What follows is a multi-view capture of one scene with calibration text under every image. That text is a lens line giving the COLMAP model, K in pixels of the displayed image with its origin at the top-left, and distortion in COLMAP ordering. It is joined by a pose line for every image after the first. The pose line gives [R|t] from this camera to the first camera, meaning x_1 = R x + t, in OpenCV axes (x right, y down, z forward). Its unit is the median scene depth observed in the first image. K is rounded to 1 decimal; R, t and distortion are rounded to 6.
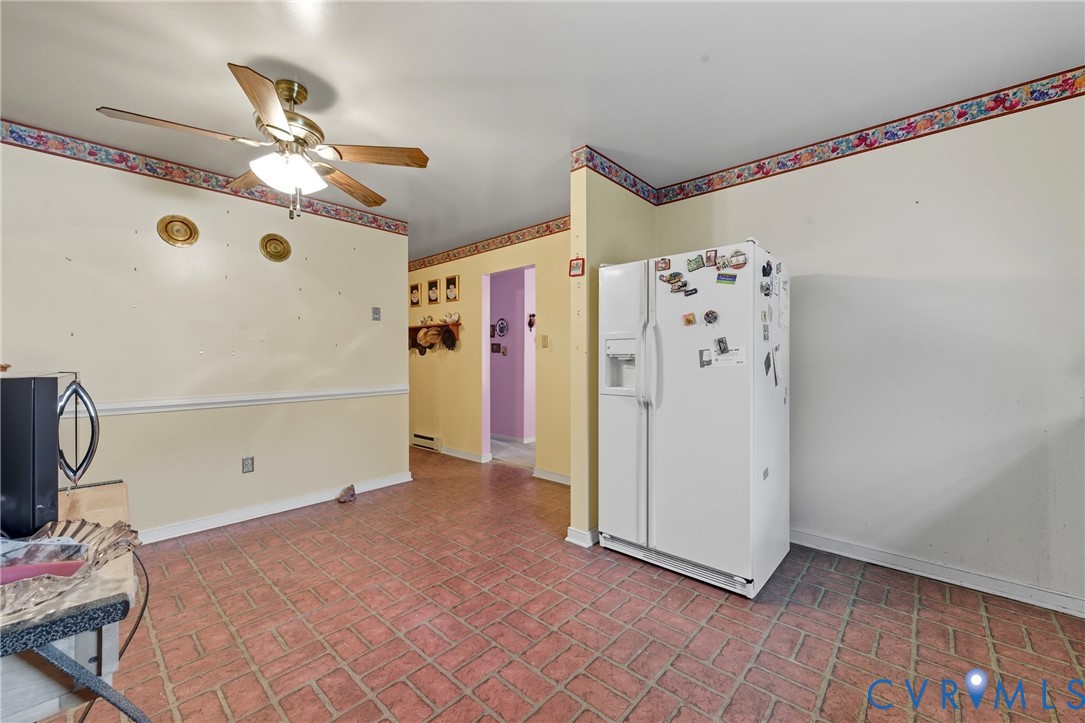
lens RADIAL K [[424.8, 0, 544.6], [0, 424.8, 360.2], [0, 0, 1]] dist [0.002864, 0.000345]
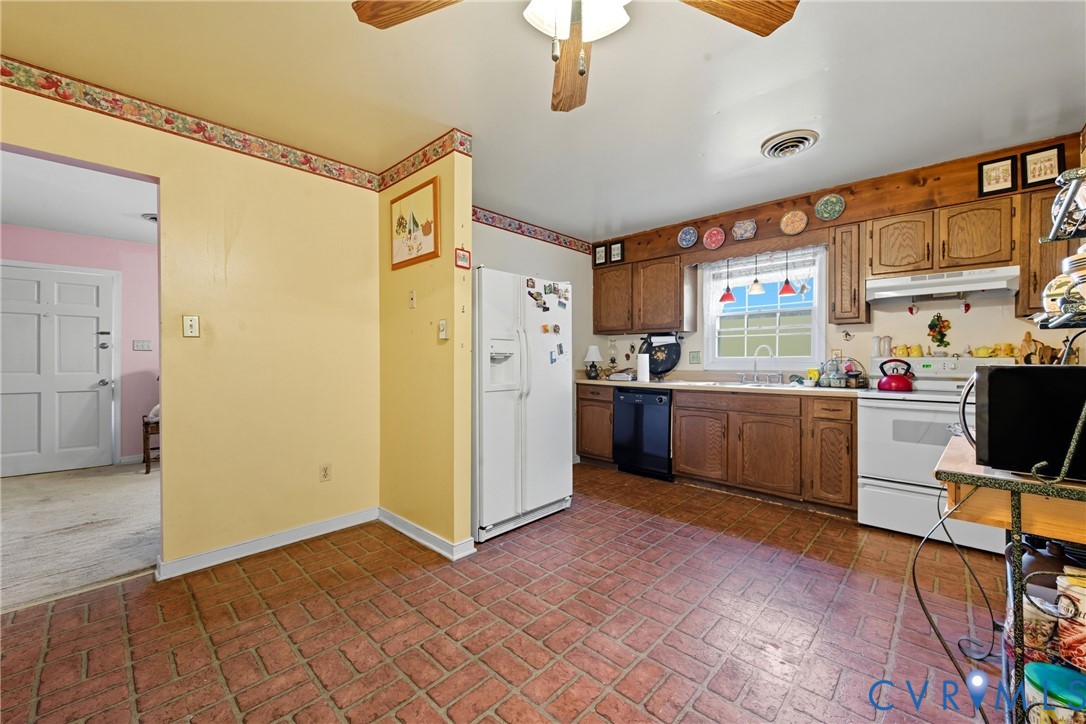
lens RADIAL K [[425.2, 0, 545.1], [0, 425.2, 360.9], [0, 0, 1]] dist [0.002864, 0.000345]
pose [[0.019646, 0.003304, 0.999802, -1.009632], [0.007186, 0.999968, -0.003446, 0.012332], [-0.999781, 0.007252, 0.019622, 0.952305]]
